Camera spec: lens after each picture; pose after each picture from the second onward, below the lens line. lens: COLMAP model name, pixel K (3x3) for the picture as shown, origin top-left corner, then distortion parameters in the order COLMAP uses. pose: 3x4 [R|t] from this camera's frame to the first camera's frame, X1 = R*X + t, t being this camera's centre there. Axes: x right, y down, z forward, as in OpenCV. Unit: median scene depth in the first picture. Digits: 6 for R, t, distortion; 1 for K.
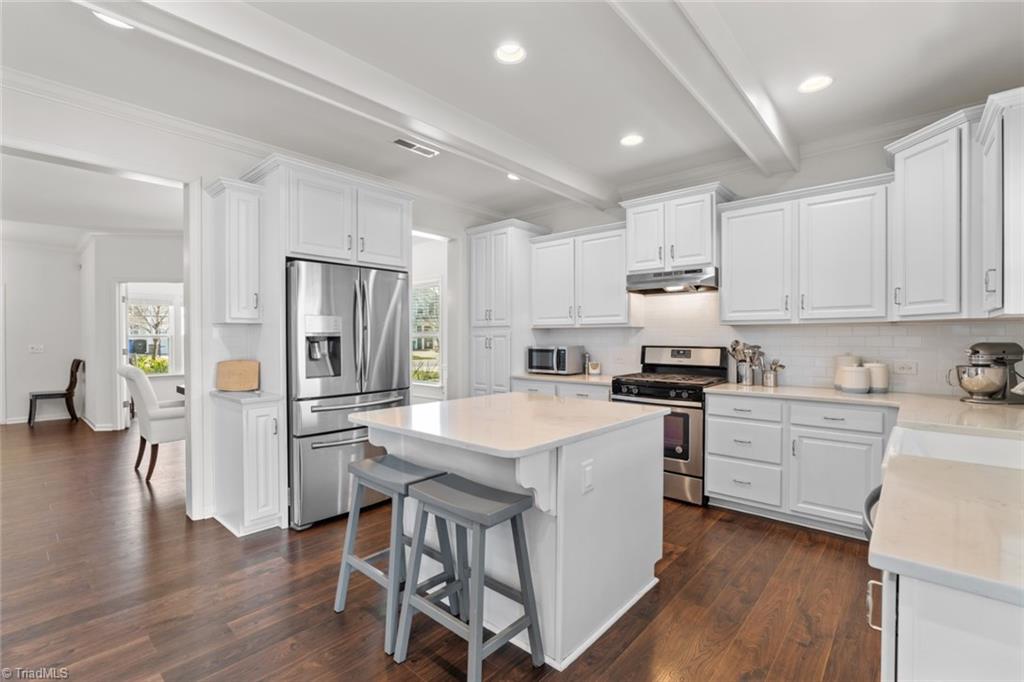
lens RADIAL K [[465.2, 0, 526.5], [0, 465.2, 339.2], [0, 0, 1]] dist [-0.000454, -0.000049]
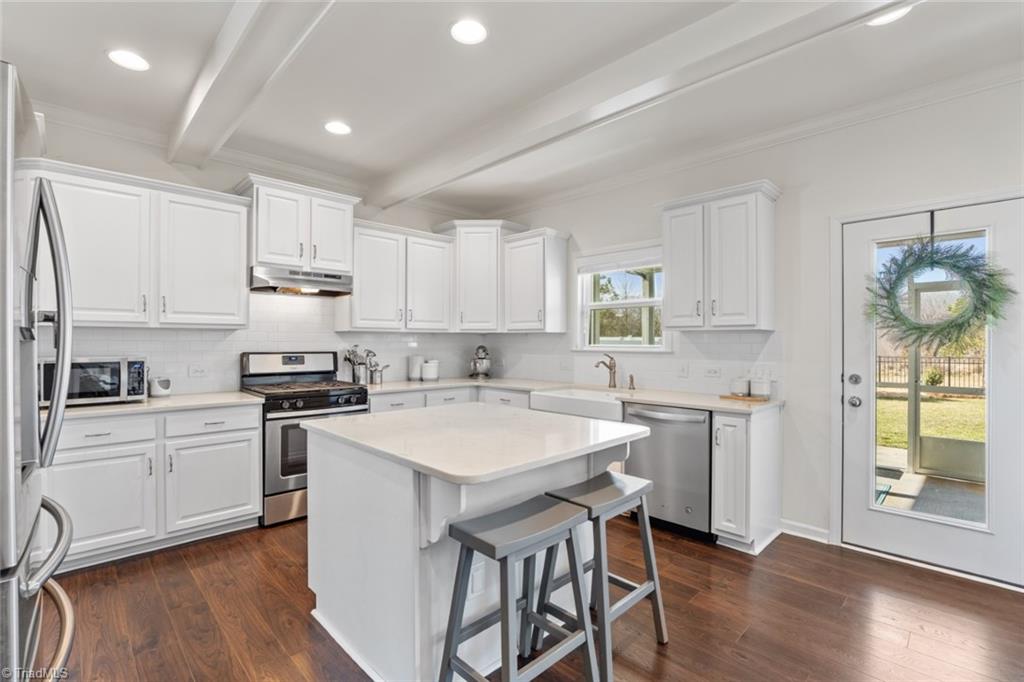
lens RADIAL K [[465.2, 0, 518.1], [0, 465.2, 337.2], [0, 0, 1]] dist [-0.000454, -0.000049]
pose [[0.093186, 0.011729, 0.995580, -0.543460], [0.003161, 0.999922, -0.012076, -0.001742], [-0.995644, 0.004272, 0.093141, 0.461655]]
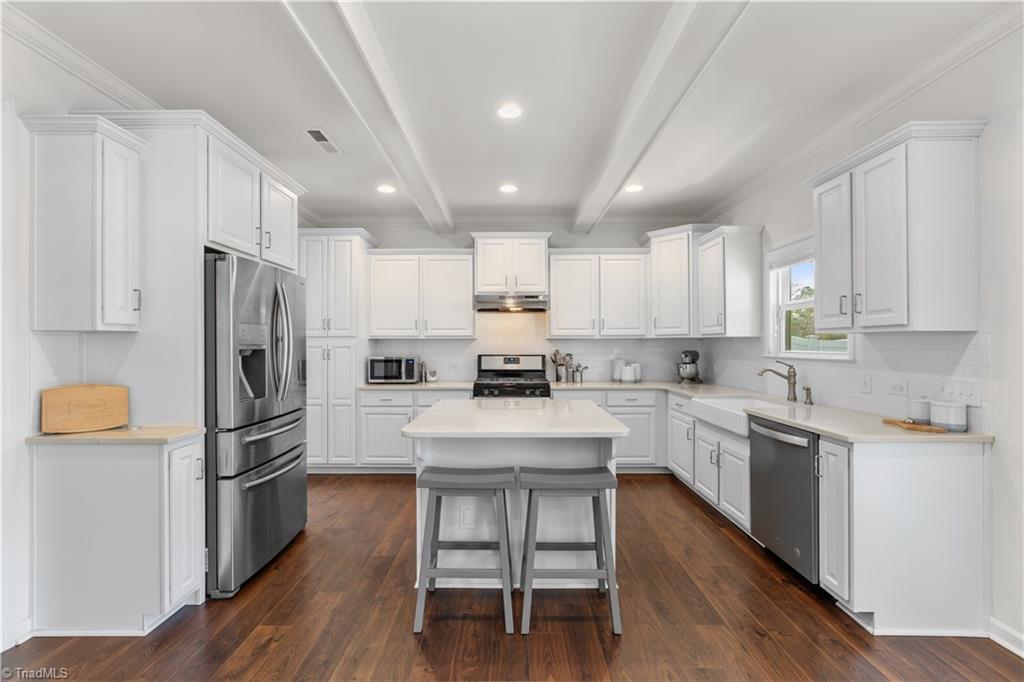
lens RADIAL K [[465.2, 0, 518.5], [0, 465.2, 341.6], [0, 0, 1]] dist [-0.000454, -0.000049]
pose [[0.755344, 0.005505, 0.655305, -0.468920], [0.003208, 0.999922, -0.012098, -0.005031], [-0.655321, 0.011241, 0.755267, 0.041288]]
